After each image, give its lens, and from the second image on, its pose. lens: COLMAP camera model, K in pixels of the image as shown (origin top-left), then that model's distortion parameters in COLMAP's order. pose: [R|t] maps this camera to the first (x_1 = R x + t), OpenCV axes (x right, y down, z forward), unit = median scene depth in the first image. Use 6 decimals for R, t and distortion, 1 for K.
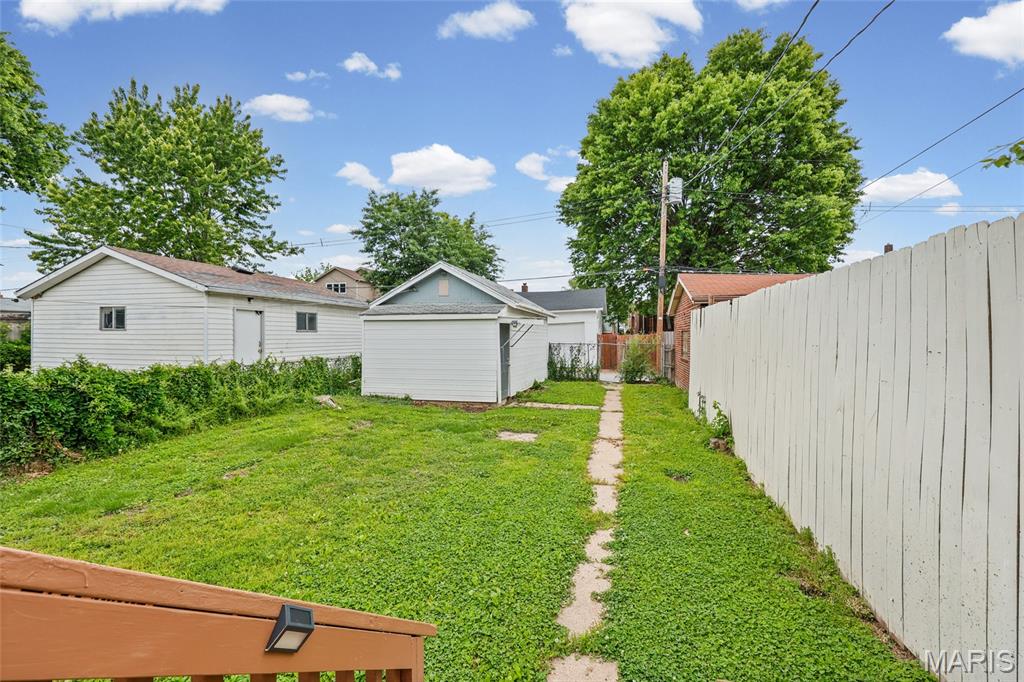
lens RADIAL K [[419.6, 0, 515.1], [0, 419.6, 337.4], [0, 0, 1]] dist [-0.002129, 0.000421]
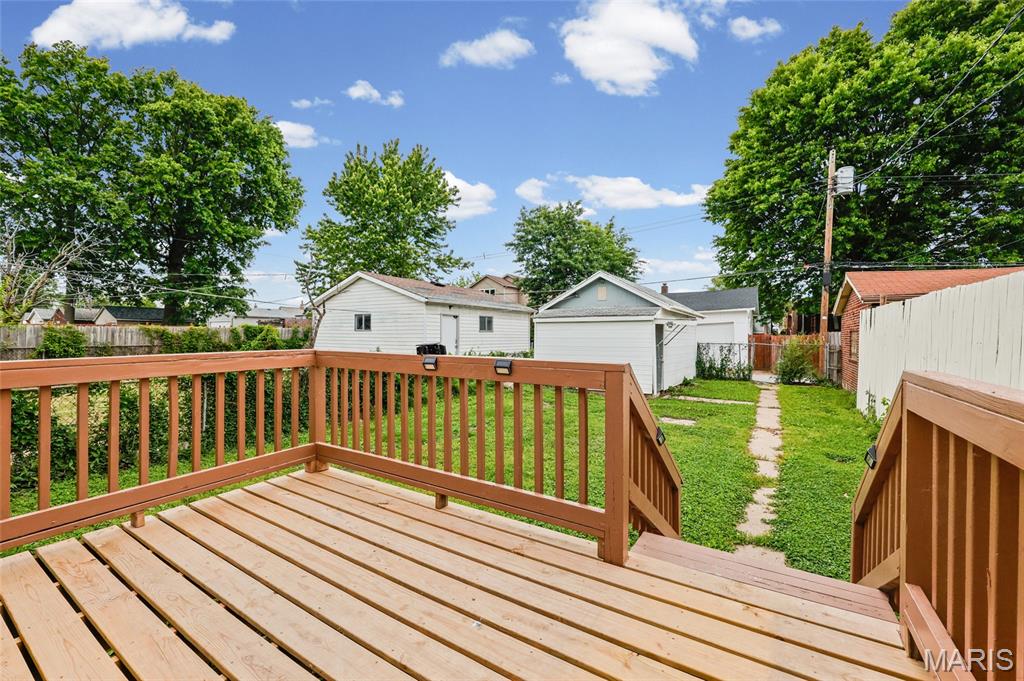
lens RADIAL K [[419.6, 0, 507.5], [0, 419.6, 341.0], [0, 0, 1]] dist [-0.002129, 0.000421]
pose [[0.950470, 0.006764, -0.310743, -0.037771], [-0.004507, 0.999958, 0.007978, 0.002467], [0.310784, -0.006183, 0.950461, -0.115974]]
